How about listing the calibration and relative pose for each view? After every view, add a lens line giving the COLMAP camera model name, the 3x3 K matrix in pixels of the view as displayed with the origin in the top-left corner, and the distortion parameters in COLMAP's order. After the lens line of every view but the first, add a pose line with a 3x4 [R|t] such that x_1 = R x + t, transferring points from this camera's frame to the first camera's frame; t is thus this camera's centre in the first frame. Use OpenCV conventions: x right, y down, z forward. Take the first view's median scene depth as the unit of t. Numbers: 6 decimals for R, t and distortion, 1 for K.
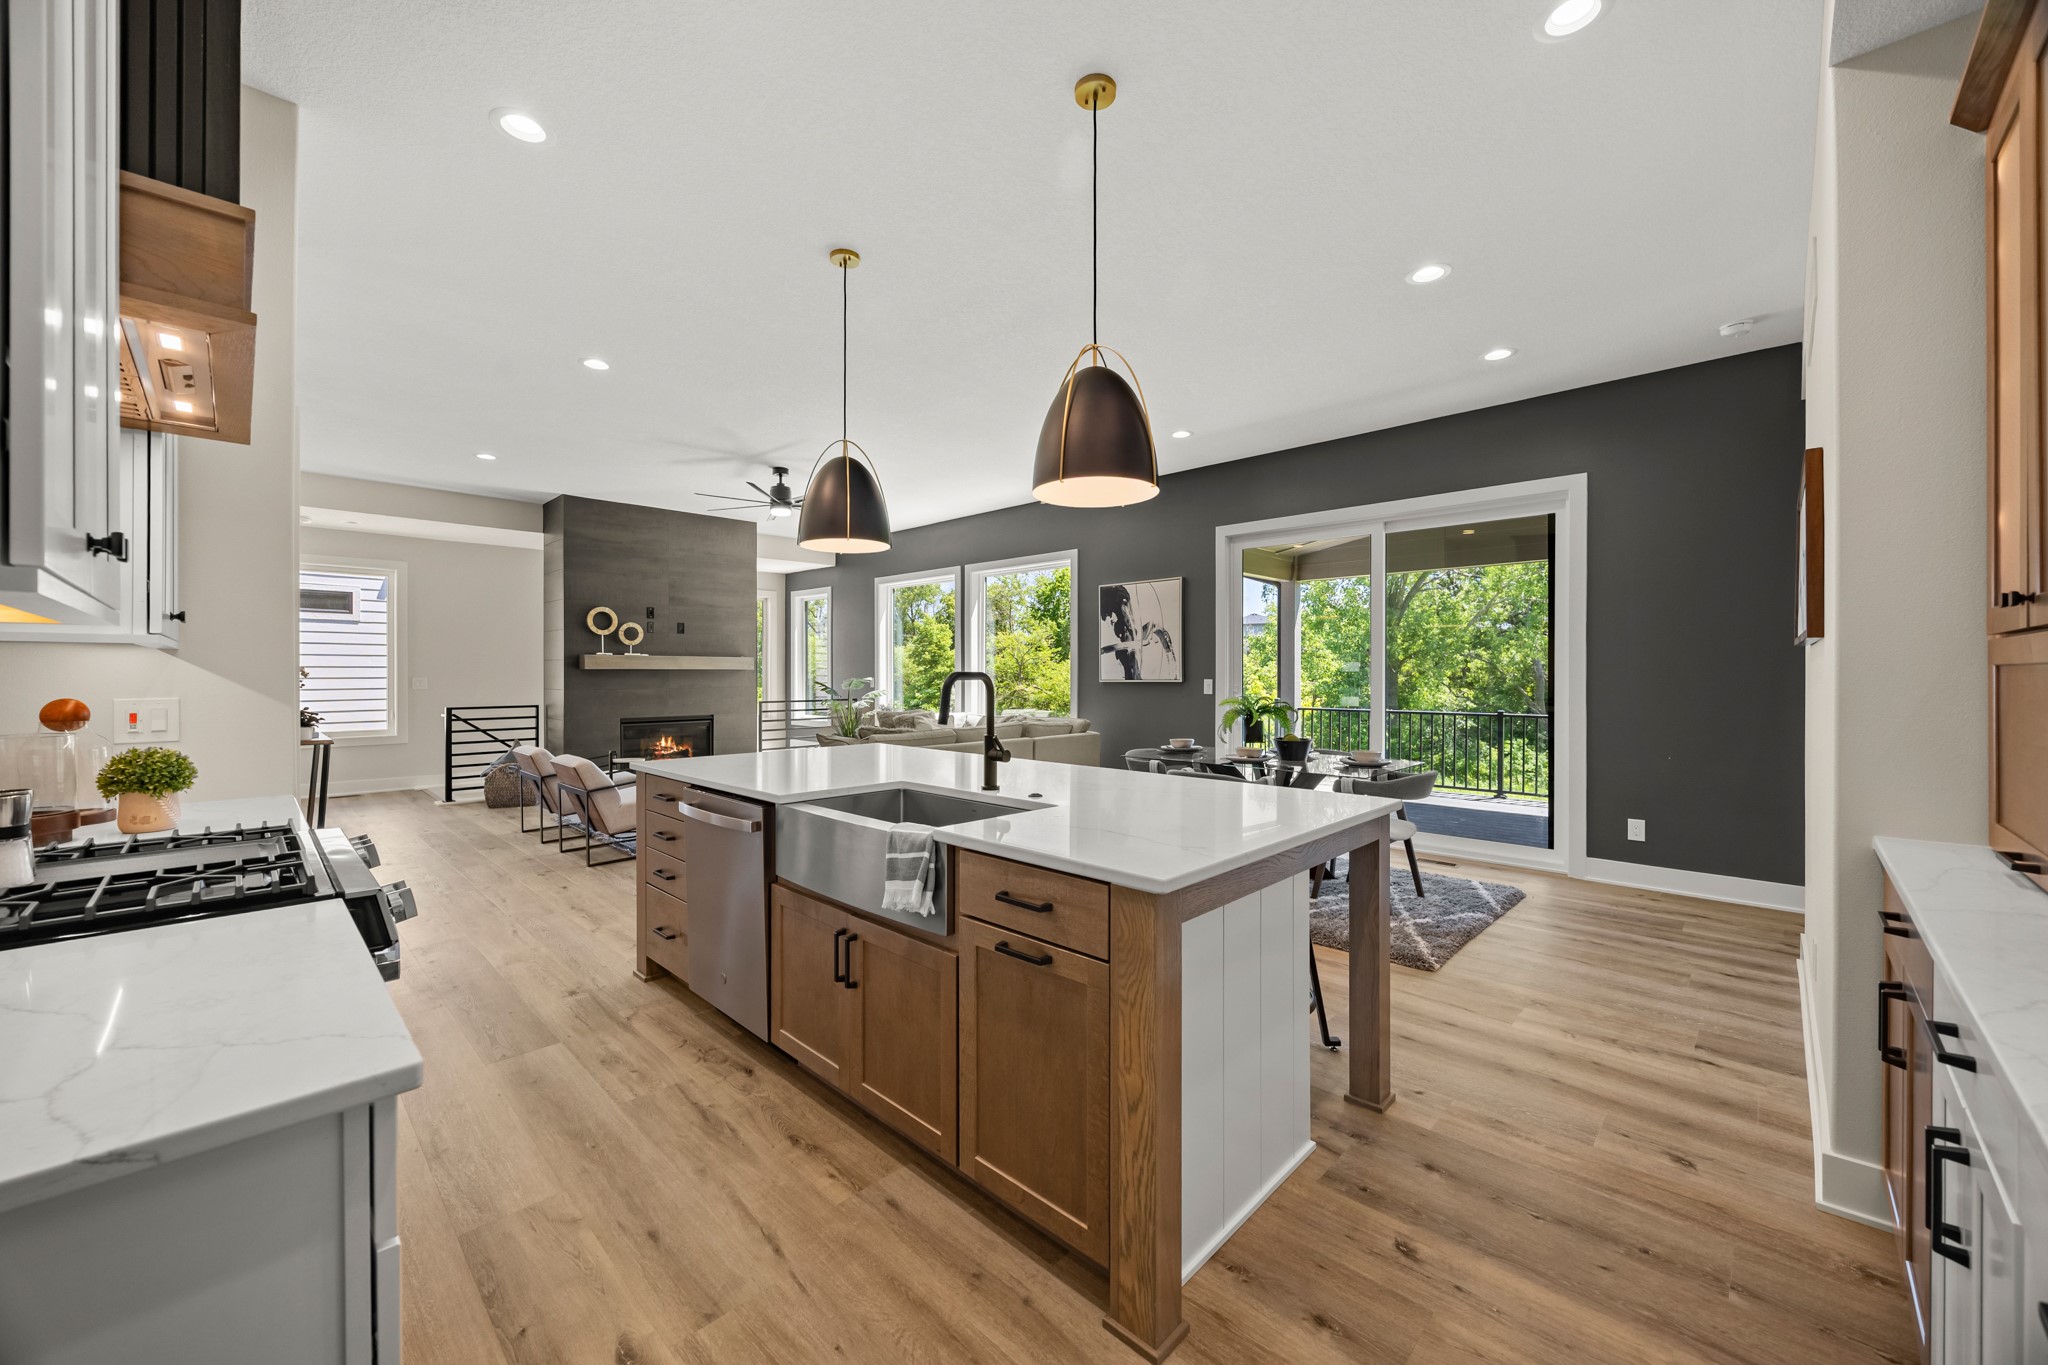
lens RADIAL K [[788.1, 0, 1026.4], [0, 788.1, 669.8], [0, 0, 1]] dist [-0.000366, 0.000011]
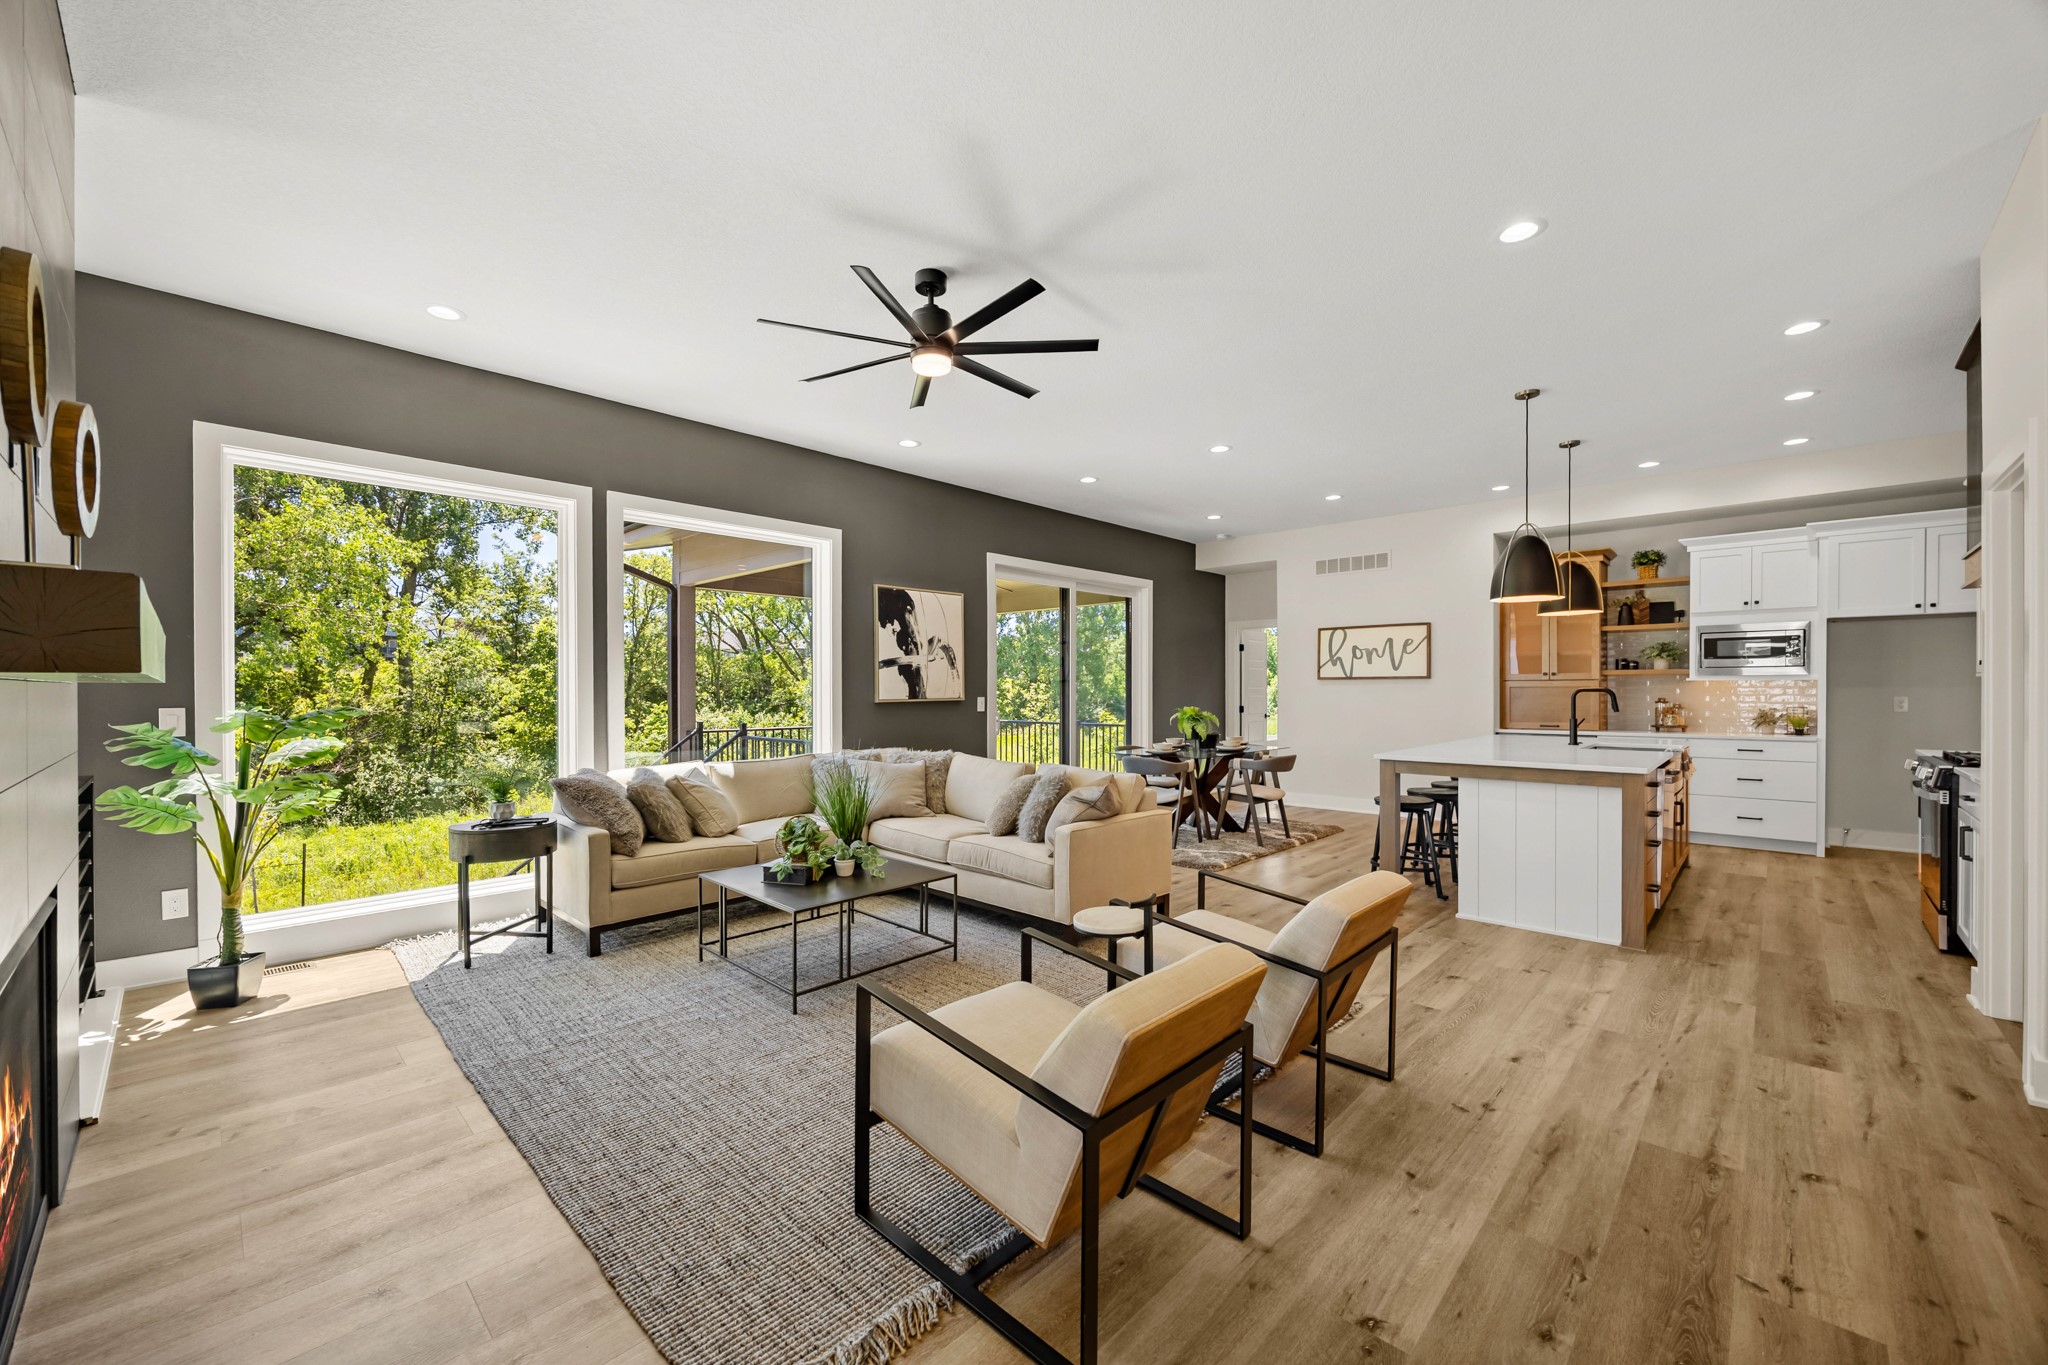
lens RADIAL K [[788.1, 0, 1027.0], [0, 788.1, 693.4], [0, 0, 1]] dist [-0.000366, 0.000011]
pose [[-0.016302, -0.007205, 0.999841, -0.755266], [0.000493, 0.999974, 0.007214, 0.000289], [-0.999867, 0.000611, -0.016298, 0.891824]]
